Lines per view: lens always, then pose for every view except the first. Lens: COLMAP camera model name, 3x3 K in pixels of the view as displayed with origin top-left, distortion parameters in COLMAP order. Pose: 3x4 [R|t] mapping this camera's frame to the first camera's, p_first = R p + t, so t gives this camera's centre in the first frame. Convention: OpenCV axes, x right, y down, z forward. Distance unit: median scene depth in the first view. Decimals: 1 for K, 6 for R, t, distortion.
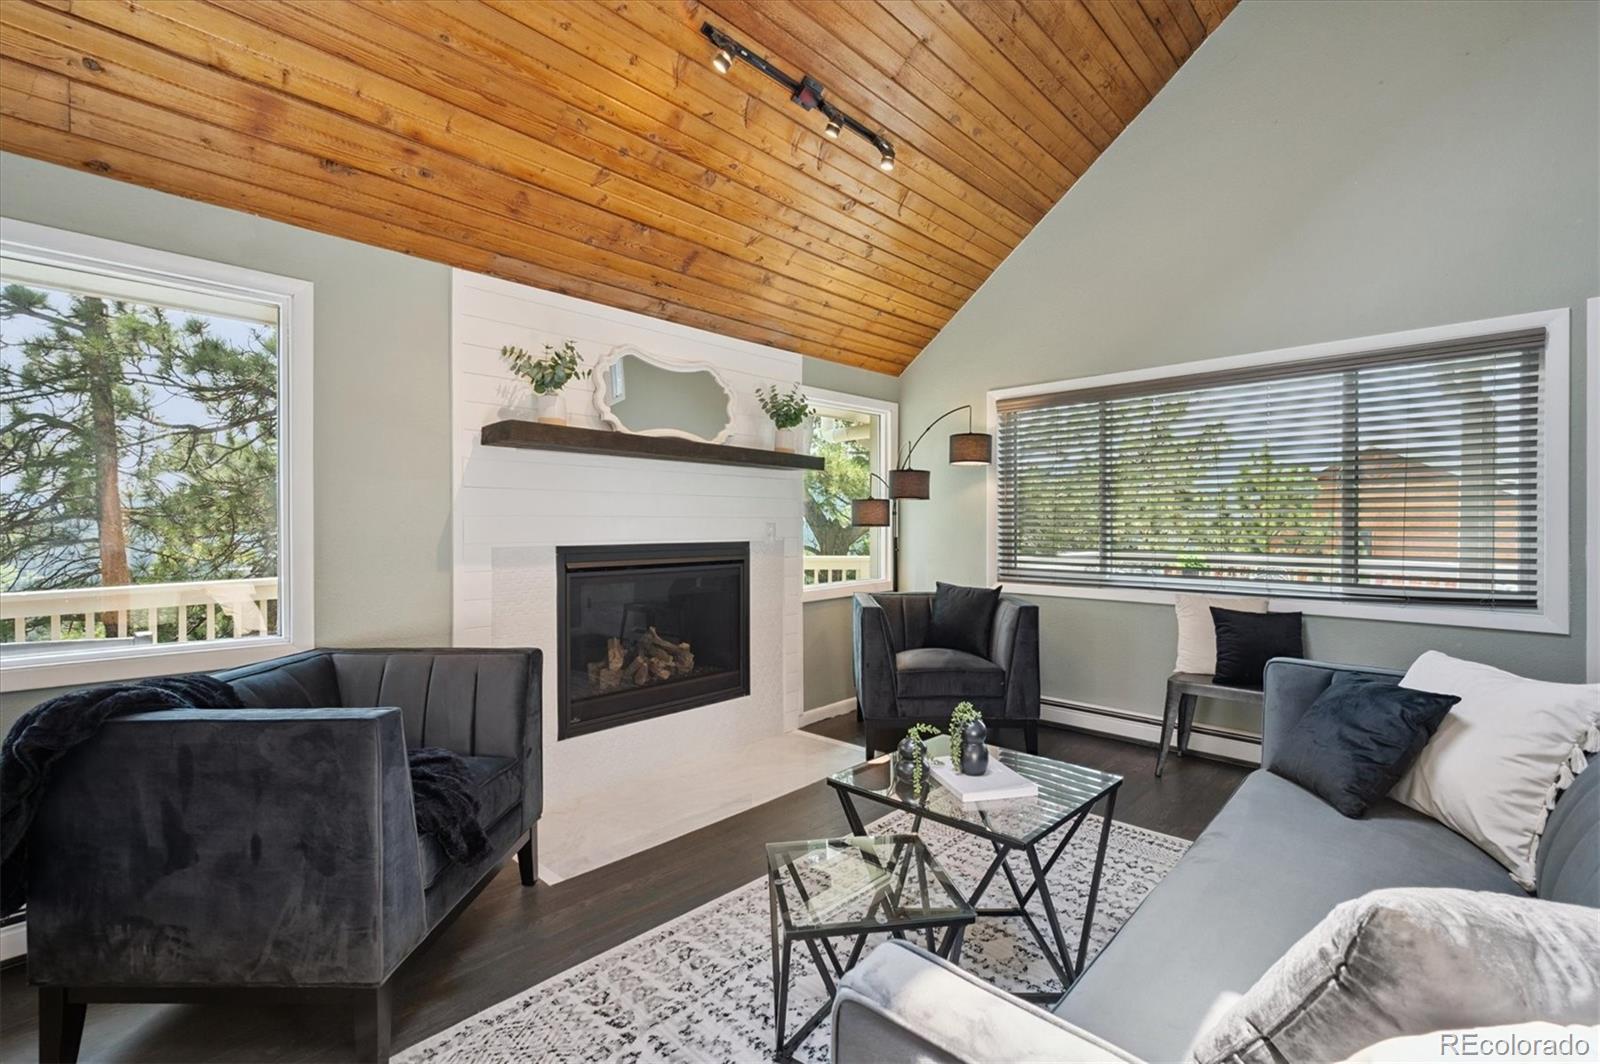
lens RADIAL K [[707.4, 0, 796.6], [0, 707.4, 526.5], [0, 0, 1]] dist [0.001352, 0.000127]
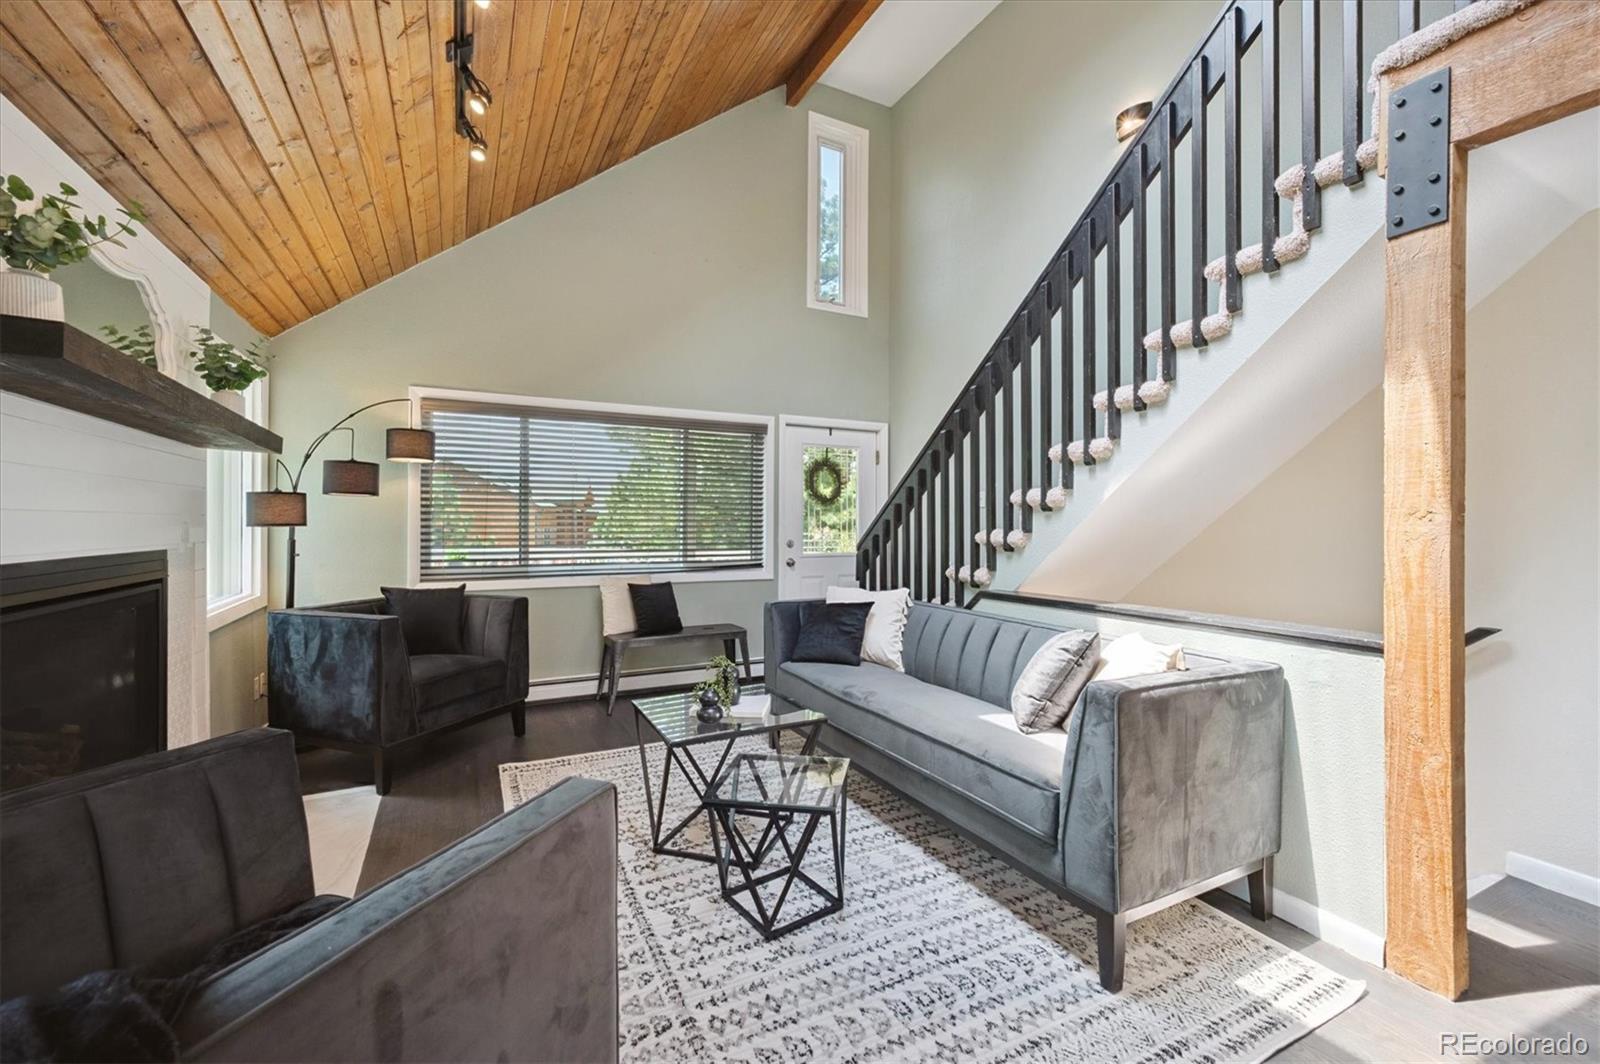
lens RADIAL K [[672.1, 0, 801.9], [0, 672.1, 525.0], [0, 0, 1]] dist [0.001680, 0.000093]
pose [[0.321364, -0.000611, 0.946956, -0.522473], [0.003856, 0.999992, -0.000663, 0.001726], [-0.946948, 0.003864, 0.321364, 0.249418]]
